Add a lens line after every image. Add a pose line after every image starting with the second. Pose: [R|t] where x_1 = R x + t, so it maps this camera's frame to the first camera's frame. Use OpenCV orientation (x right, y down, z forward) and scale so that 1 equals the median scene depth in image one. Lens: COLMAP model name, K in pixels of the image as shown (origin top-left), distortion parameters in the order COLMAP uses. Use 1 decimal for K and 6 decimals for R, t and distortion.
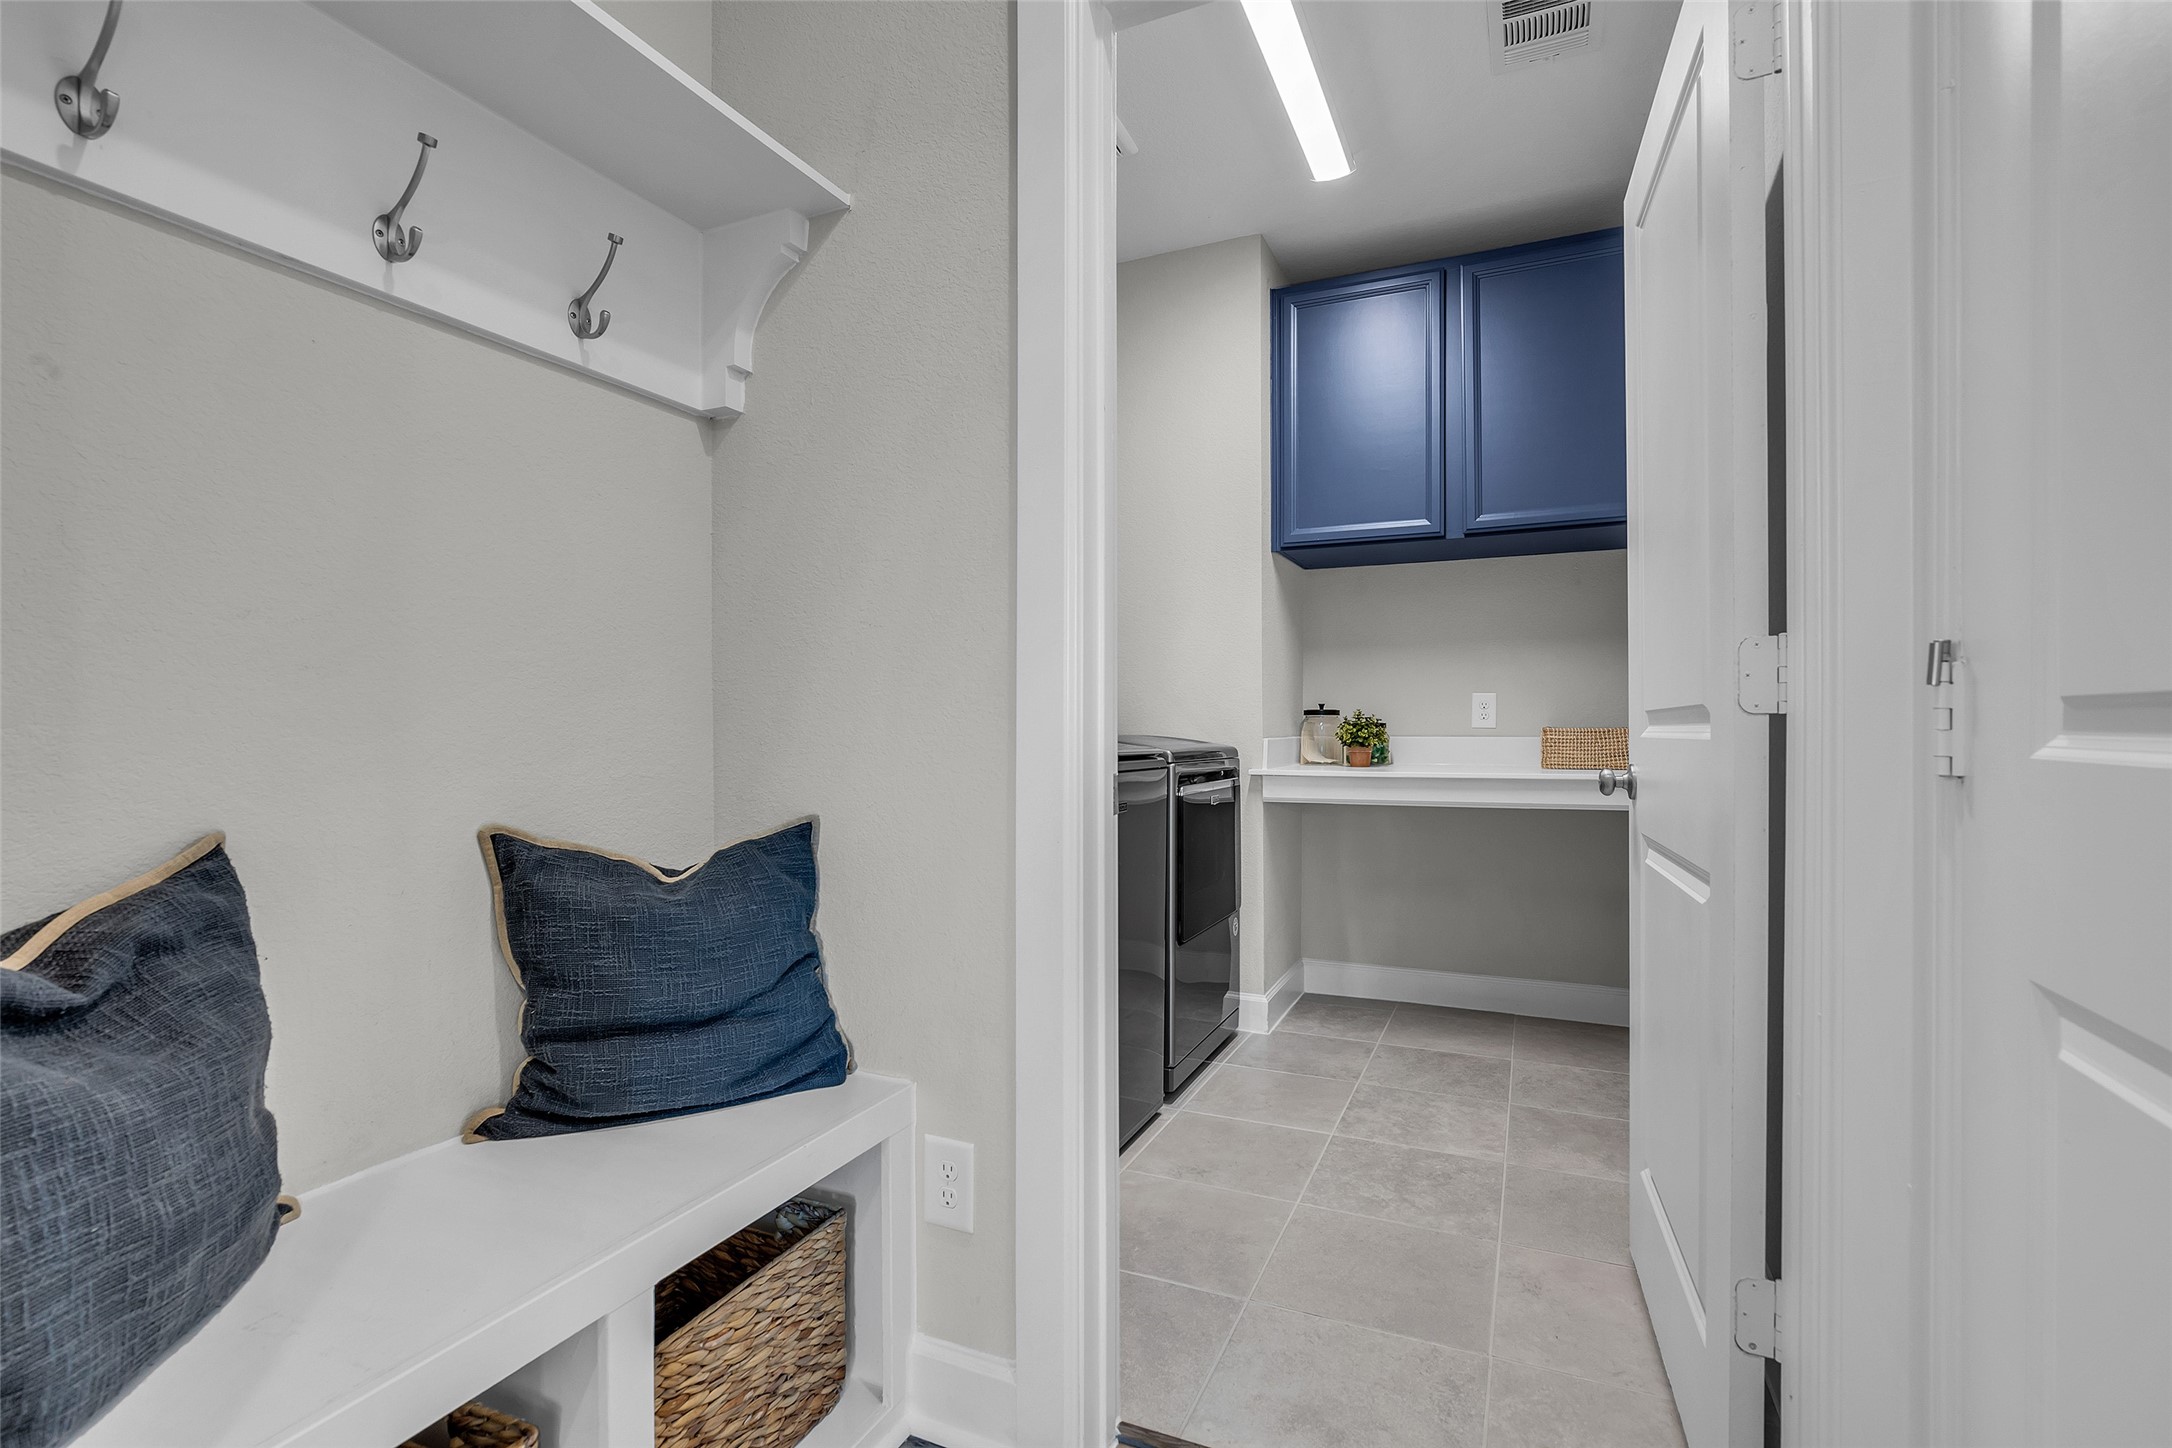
lens RADIAL K [[1001.1, 0, 1083.2], [0, 1001.1, 731.0], [0, 0, 1]] dist [-0.017329, 0.004015]
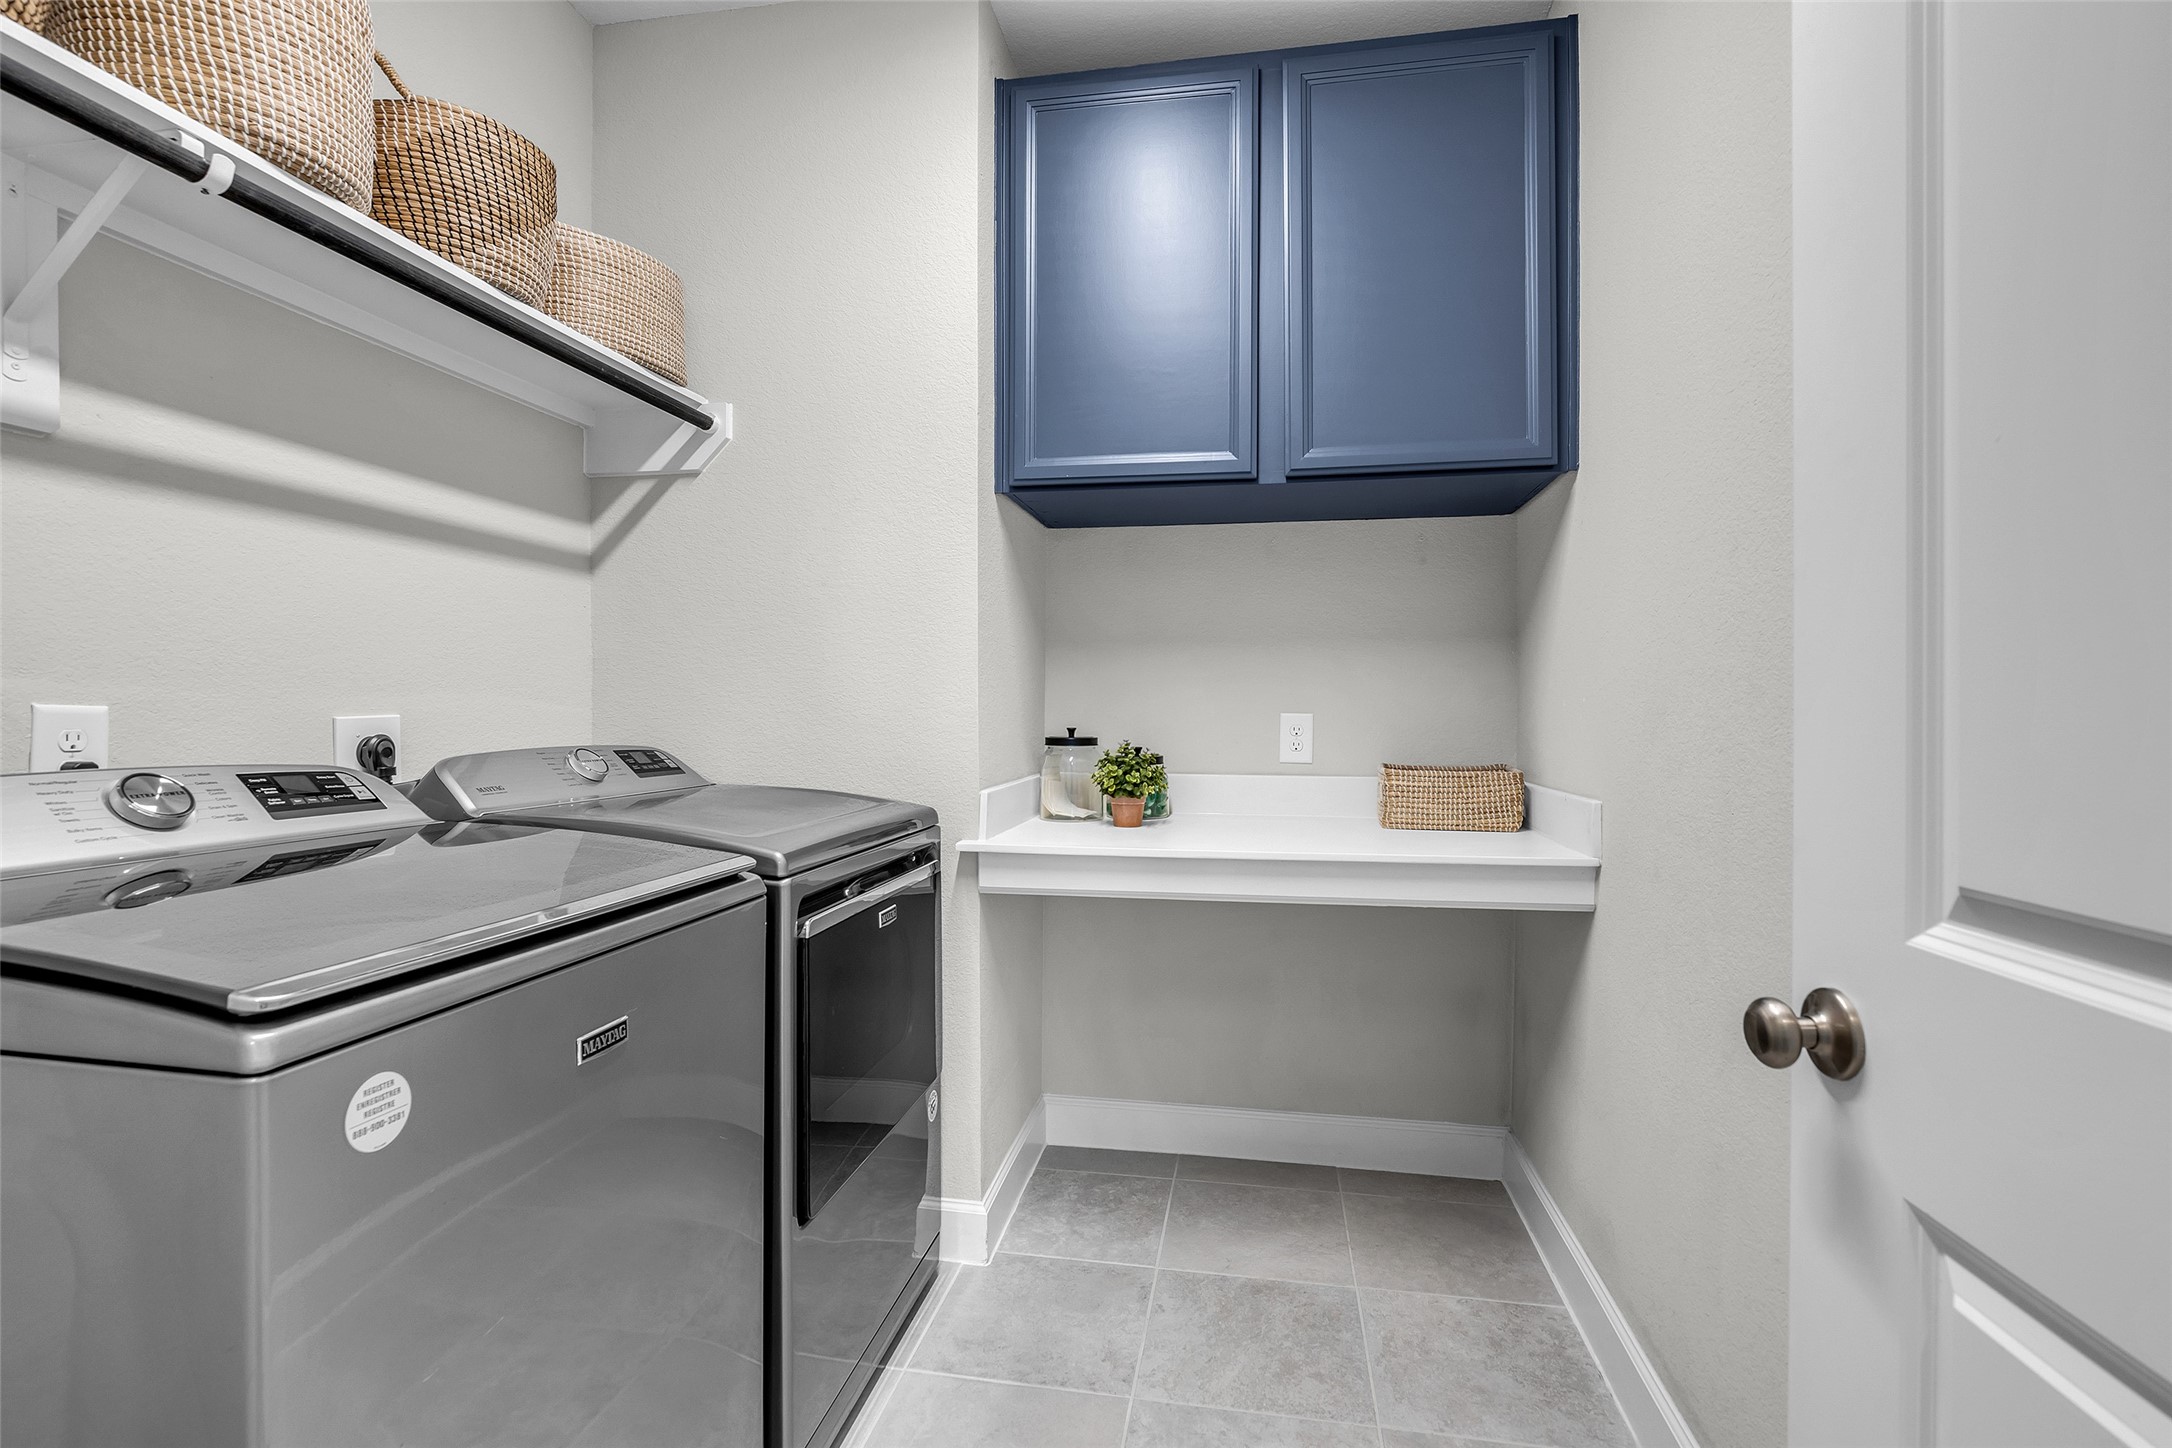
lens RADIAL K [[1001.1, 0, 1072.5], [0, 1001.1, 721.0], [0, 0, 1]] dist [-0.017329, 0.004015]
pose [[0.972065, -0.000327, 0.234711, 0.088716], [-0.002394, 0.999933, 0.011306, -0.043042], [-0.234699, -0.011552, 0.971999, 0.377860]]
